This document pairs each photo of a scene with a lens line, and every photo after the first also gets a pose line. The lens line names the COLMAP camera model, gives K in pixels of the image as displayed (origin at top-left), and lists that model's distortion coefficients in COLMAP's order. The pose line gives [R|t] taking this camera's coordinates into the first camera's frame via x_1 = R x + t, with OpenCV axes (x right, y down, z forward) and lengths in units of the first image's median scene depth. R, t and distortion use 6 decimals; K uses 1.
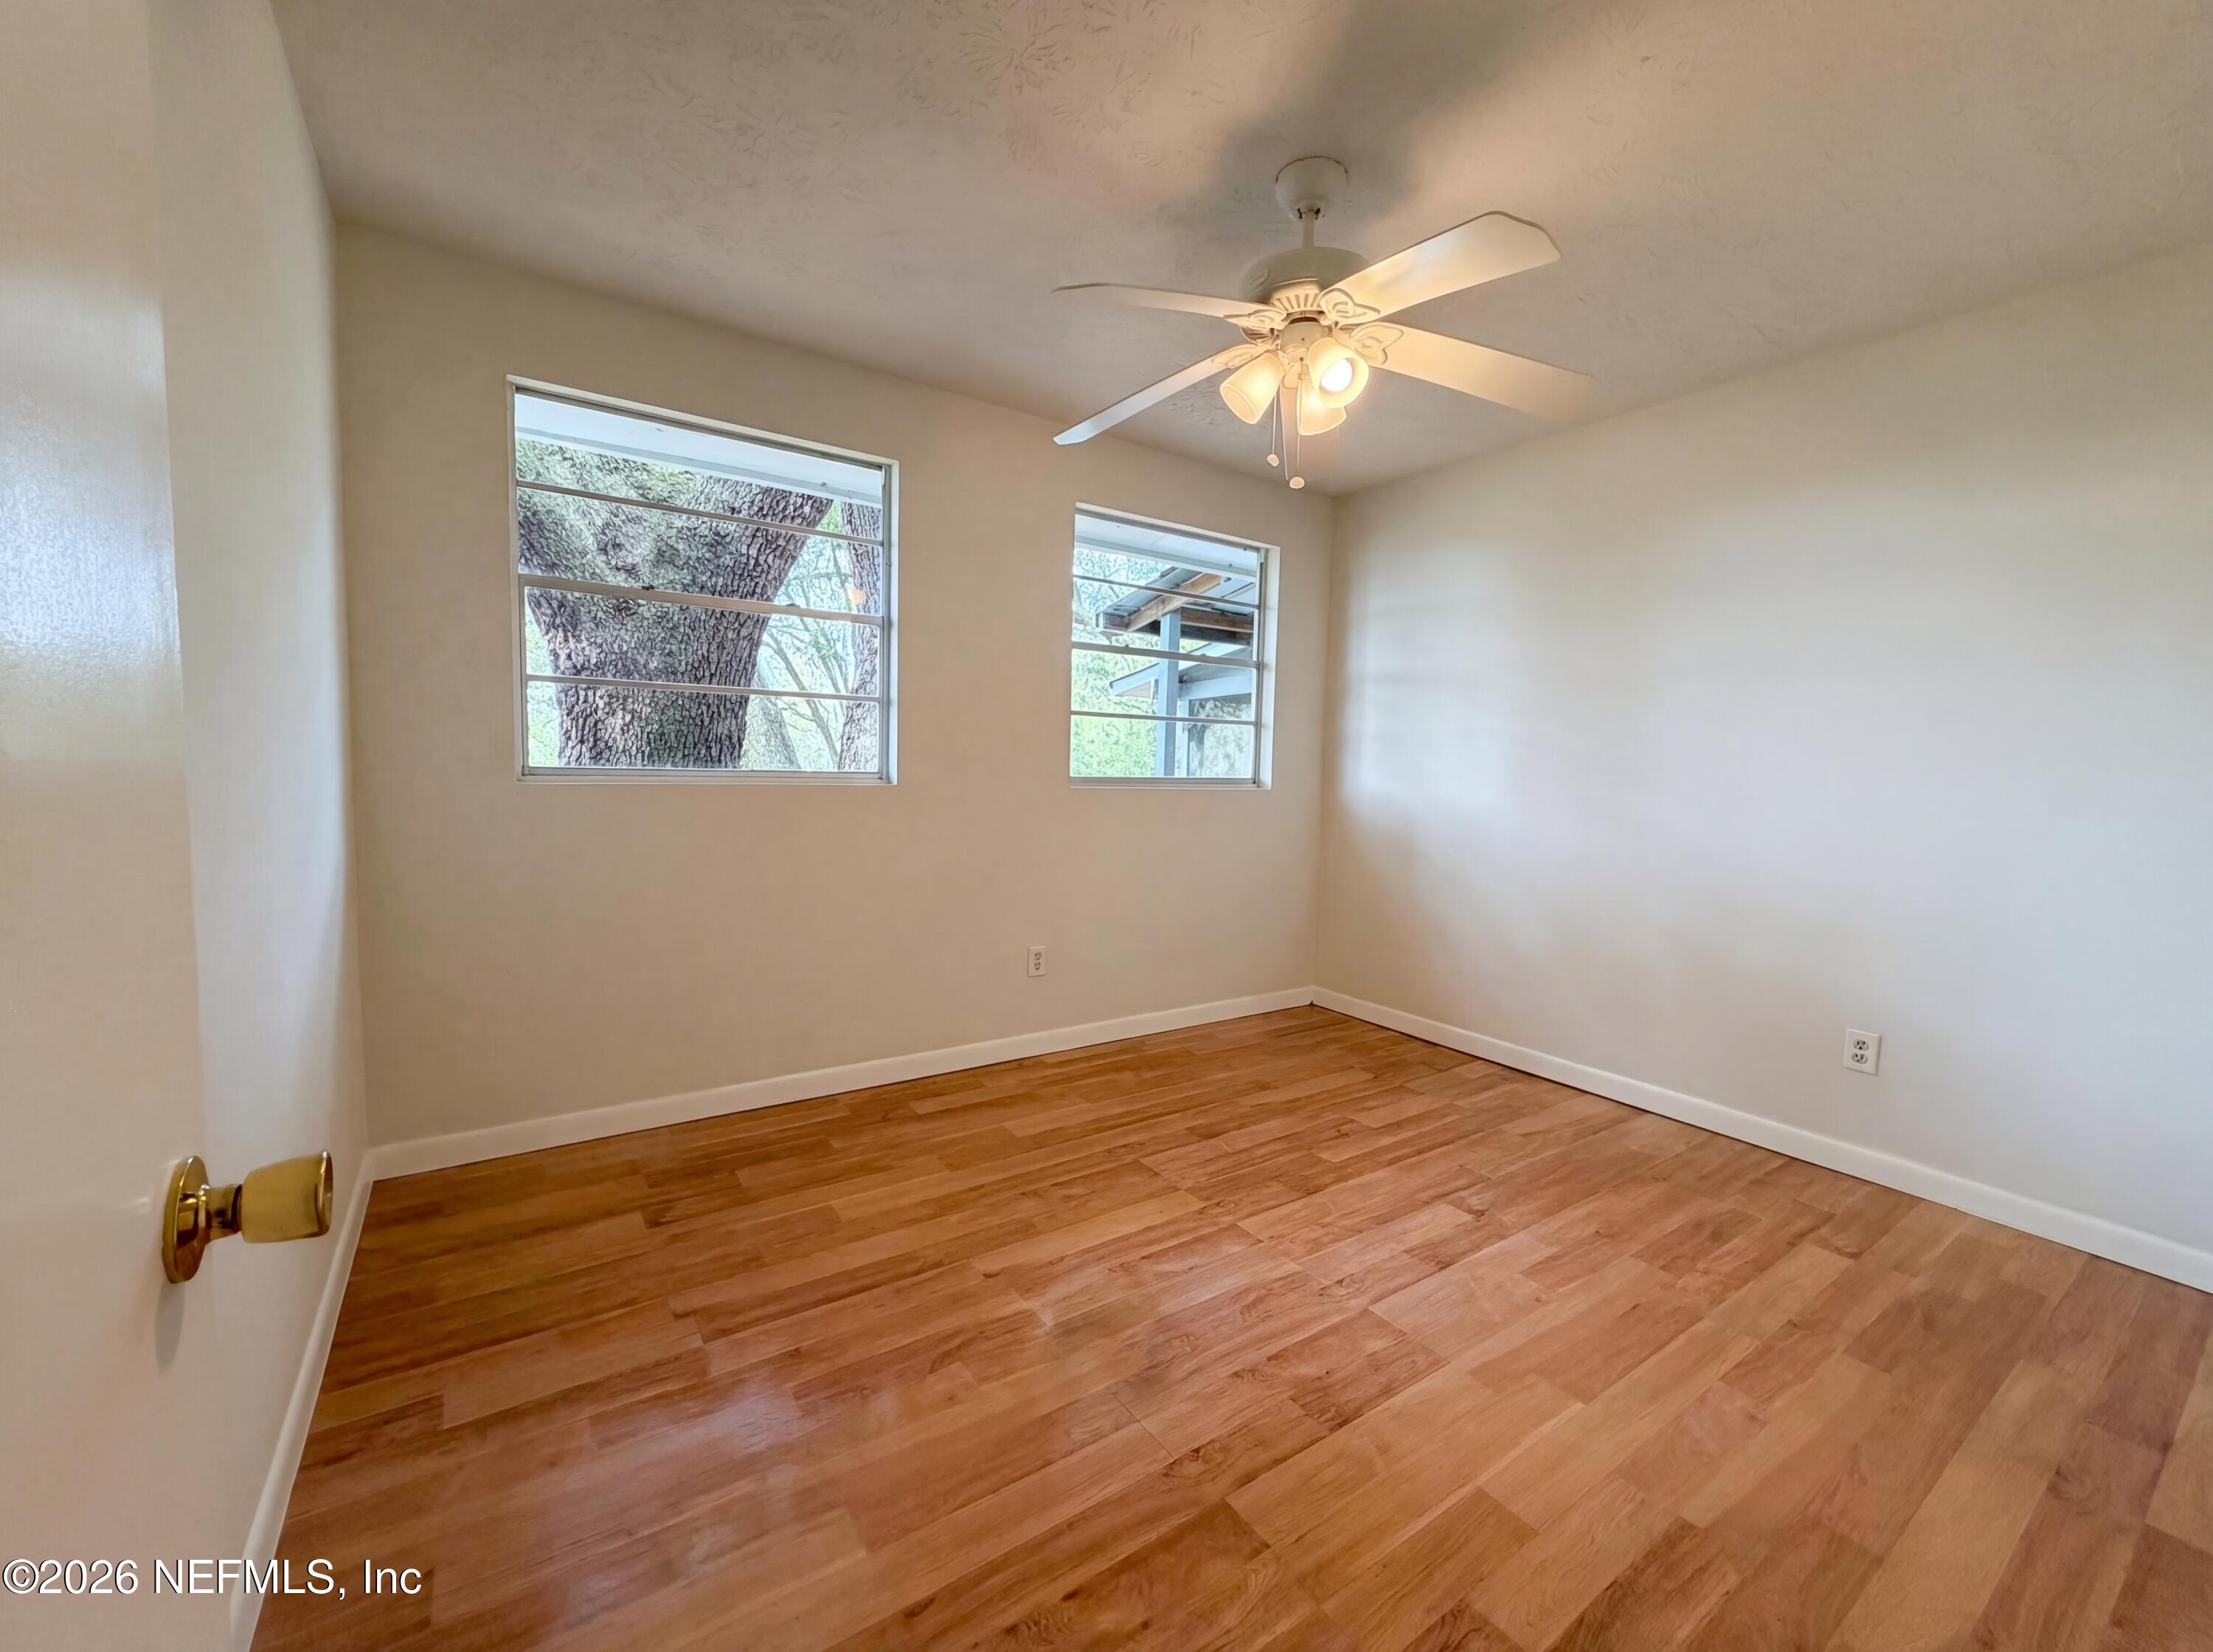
lens RADIAL K [[886.1, 0, 1106.5], [0, 886.1, 826.0], [0, 0, 1]] dist [0.000390, 0.000154]
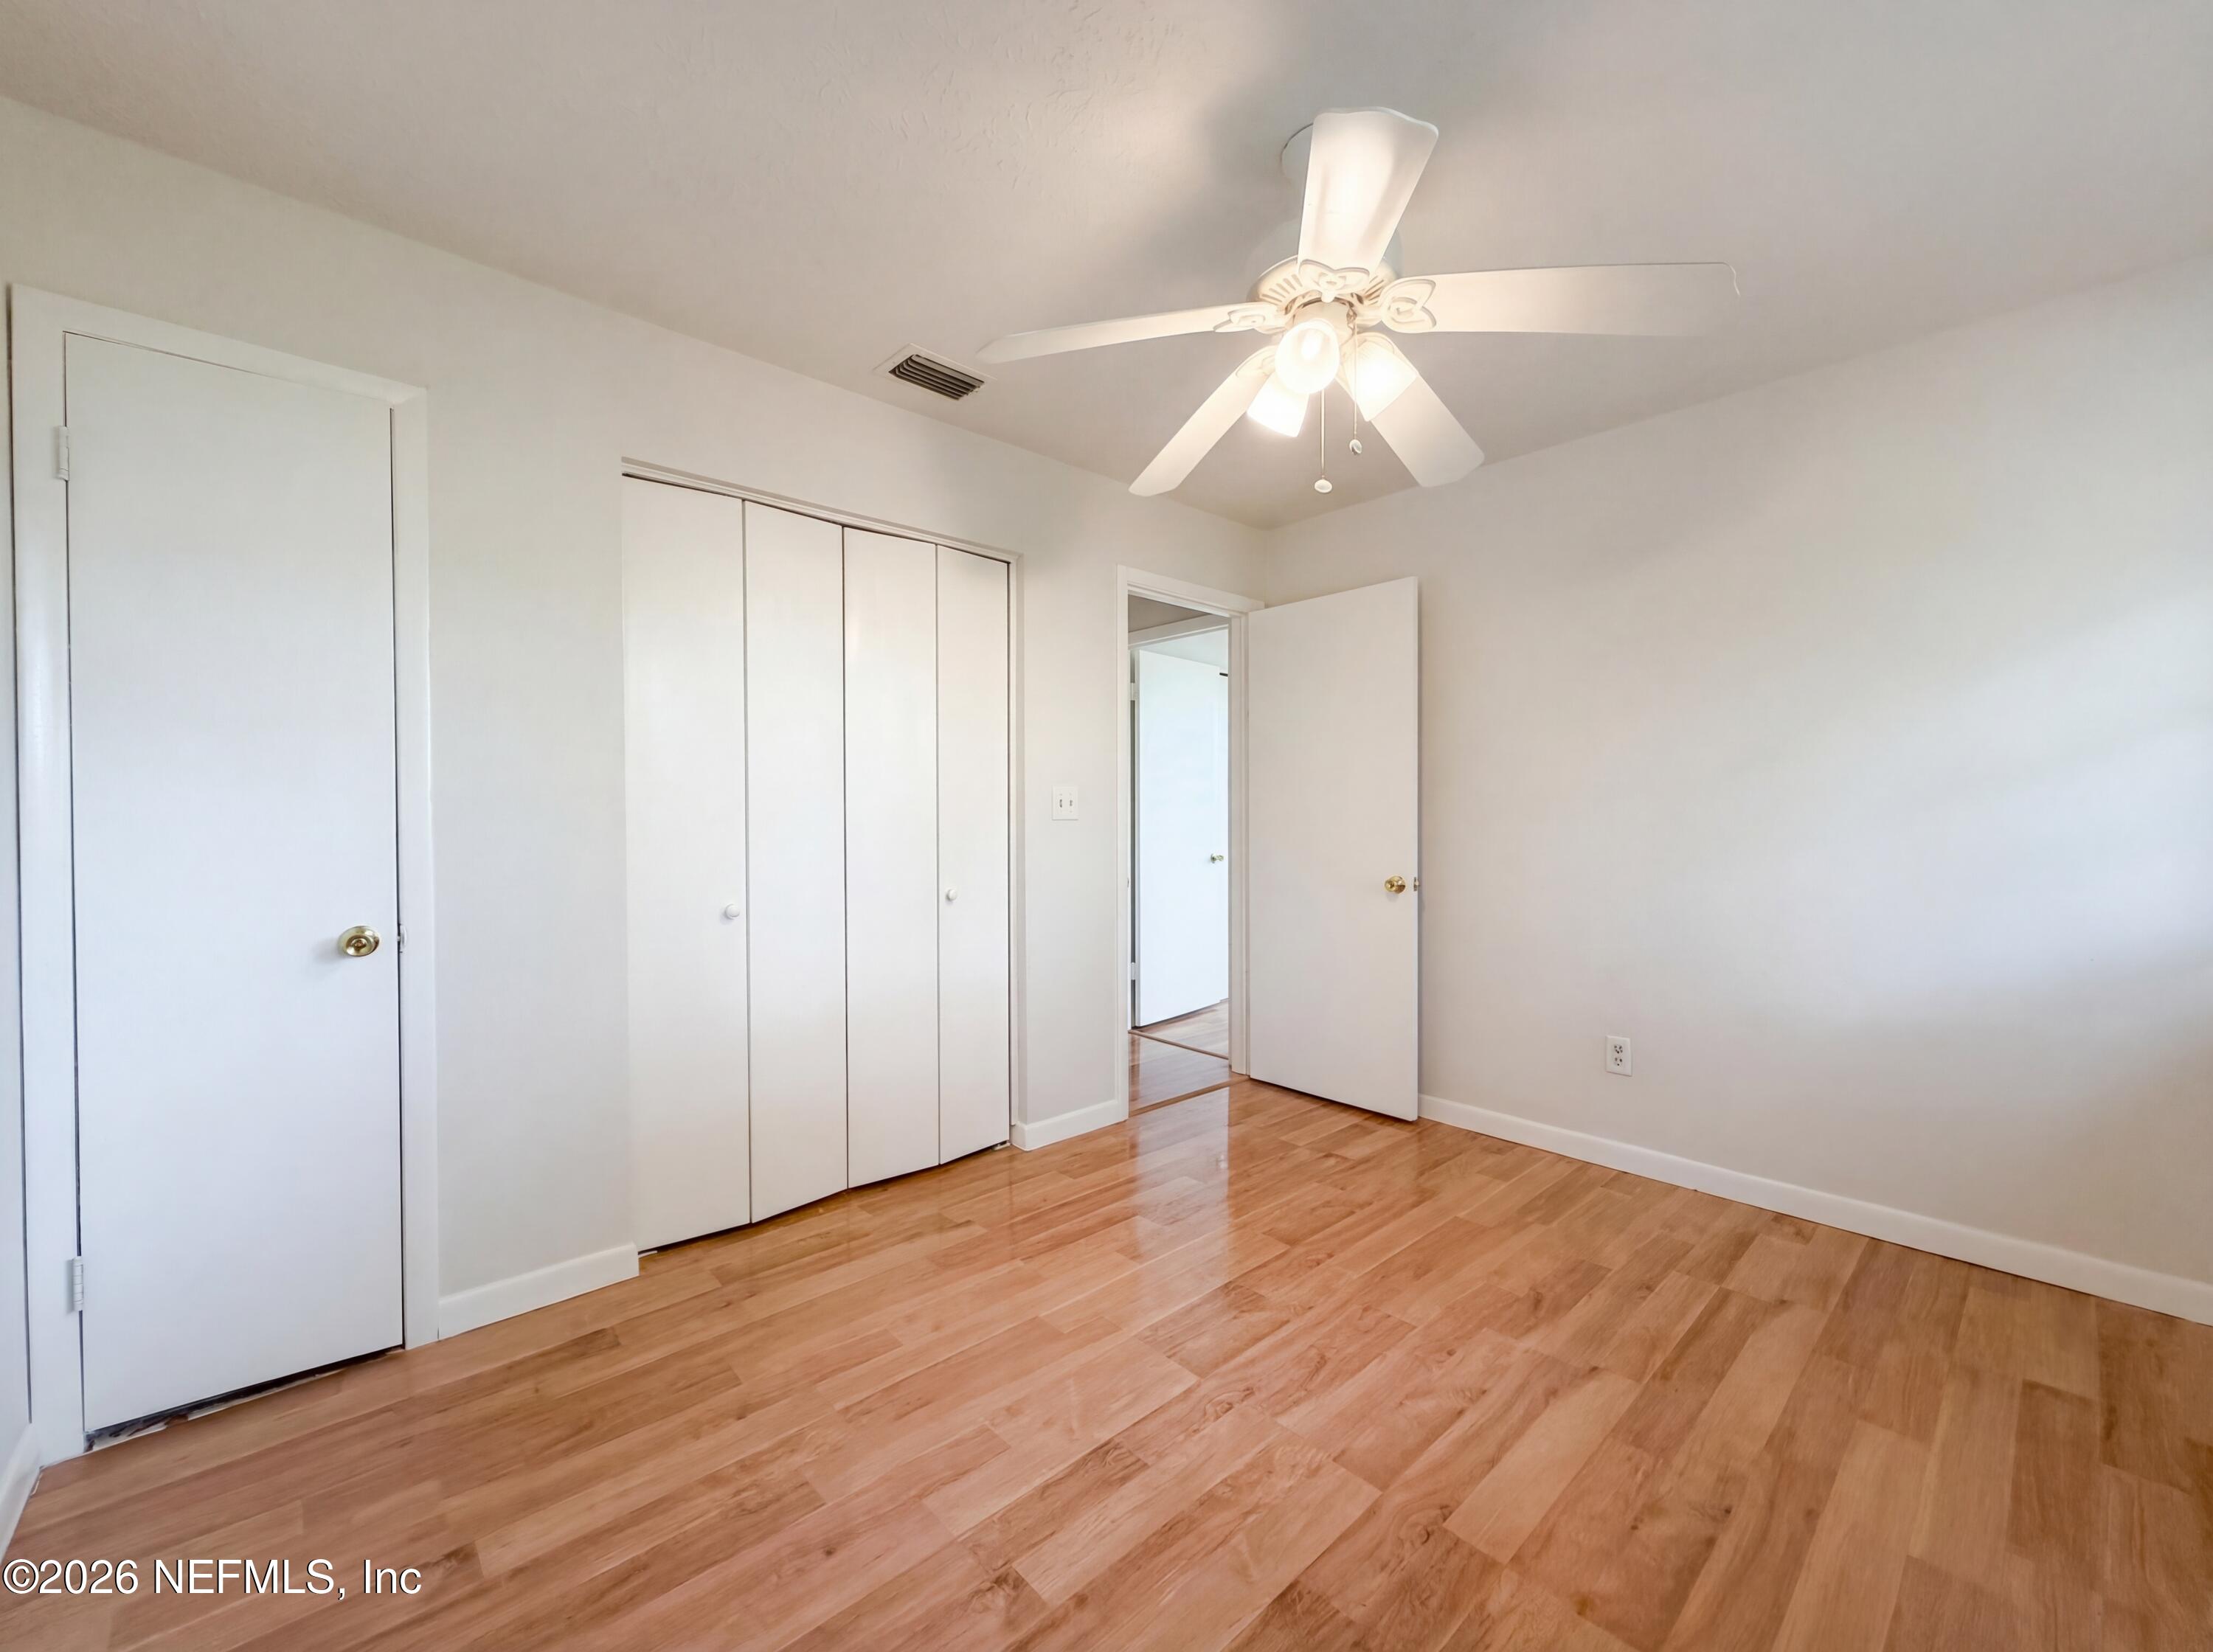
lens RADIAL K [[886.1, 0, 1106.5], [0, 886.1, 826.0], [0, 0, 1]] dist [0.000390, 0.000154]
pose [[-0.989636, -0.023022, -0.141739, 0.512783], [-0.035665, 0.995542, 0.087313, -0.122212], [0.139097, 0.091463, -0.986046, 1.761648]]
